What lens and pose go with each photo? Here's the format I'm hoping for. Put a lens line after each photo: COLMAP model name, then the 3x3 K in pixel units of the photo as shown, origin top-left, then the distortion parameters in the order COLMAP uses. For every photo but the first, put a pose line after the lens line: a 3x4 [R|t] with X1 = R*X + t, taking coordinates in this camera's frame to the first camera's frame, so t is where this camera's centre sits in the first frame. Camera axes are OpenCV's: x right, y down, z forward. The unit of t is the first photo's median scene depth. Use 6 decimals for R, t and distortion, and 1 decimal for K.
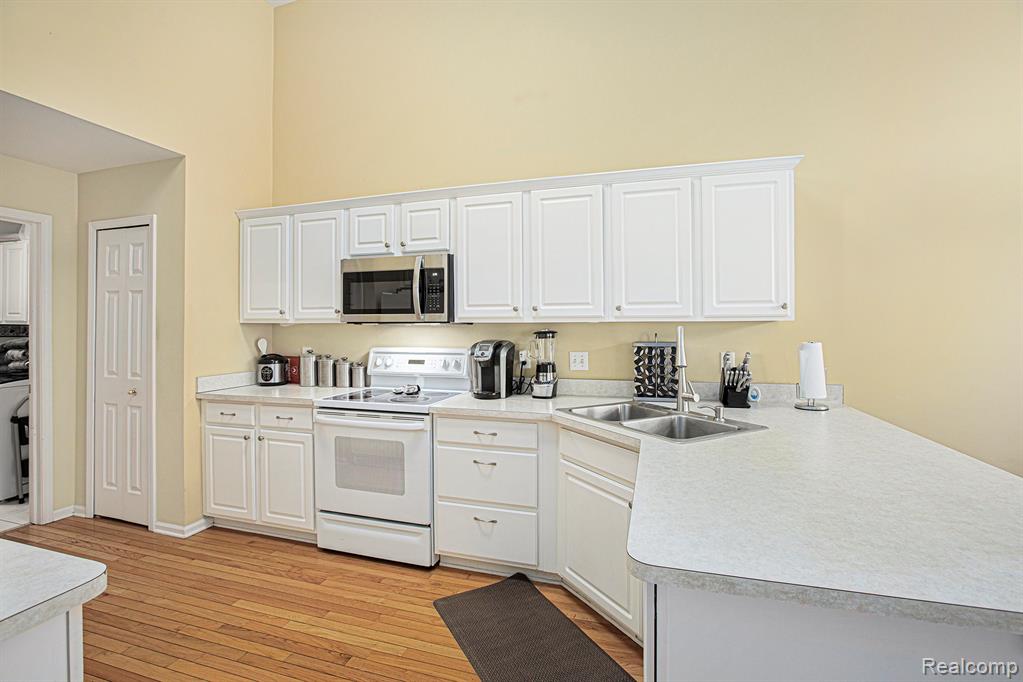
lens RADIAL K [[468.2, 0, 507.8], [0, 468.2, 330.9], [0, 0, 1]] dist [-0.072230, 0.033760]
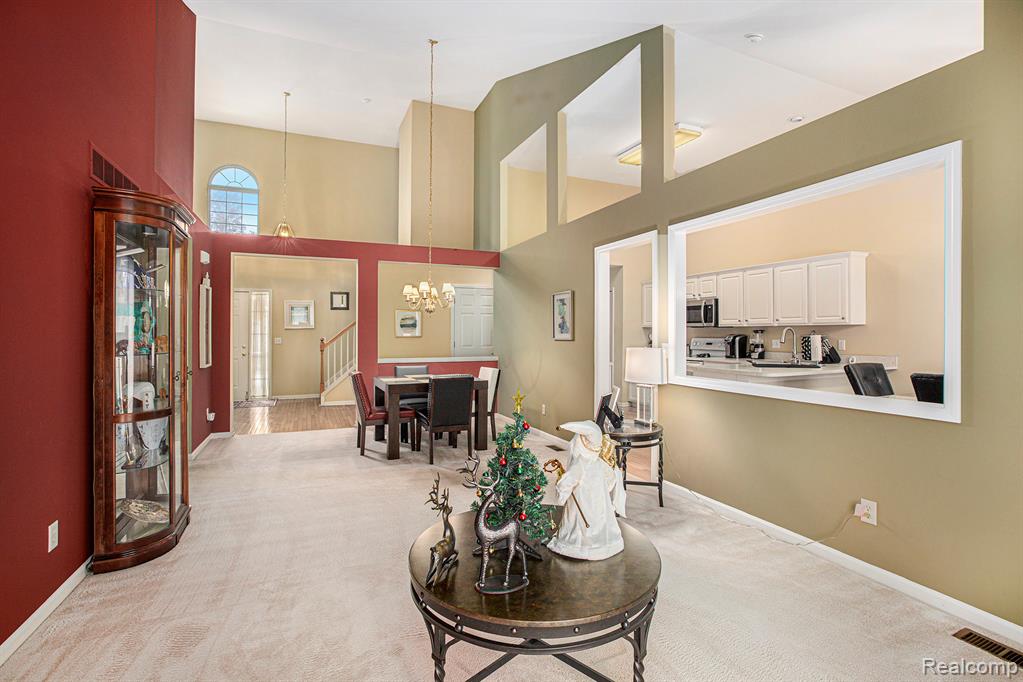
lens RADIAL K [[468.2, 0, 507.8], [0, 468.2, 330.9], [0, 0, 1]] dist [-0.072230, 0.033760]
pose [[0.656188, 0.001291, -0.754596, 0.972986], [-0.013244, 0.999864, -0.009806, 0.042587], [0.754481, 0.016428, 0.656116, -1.388827]]
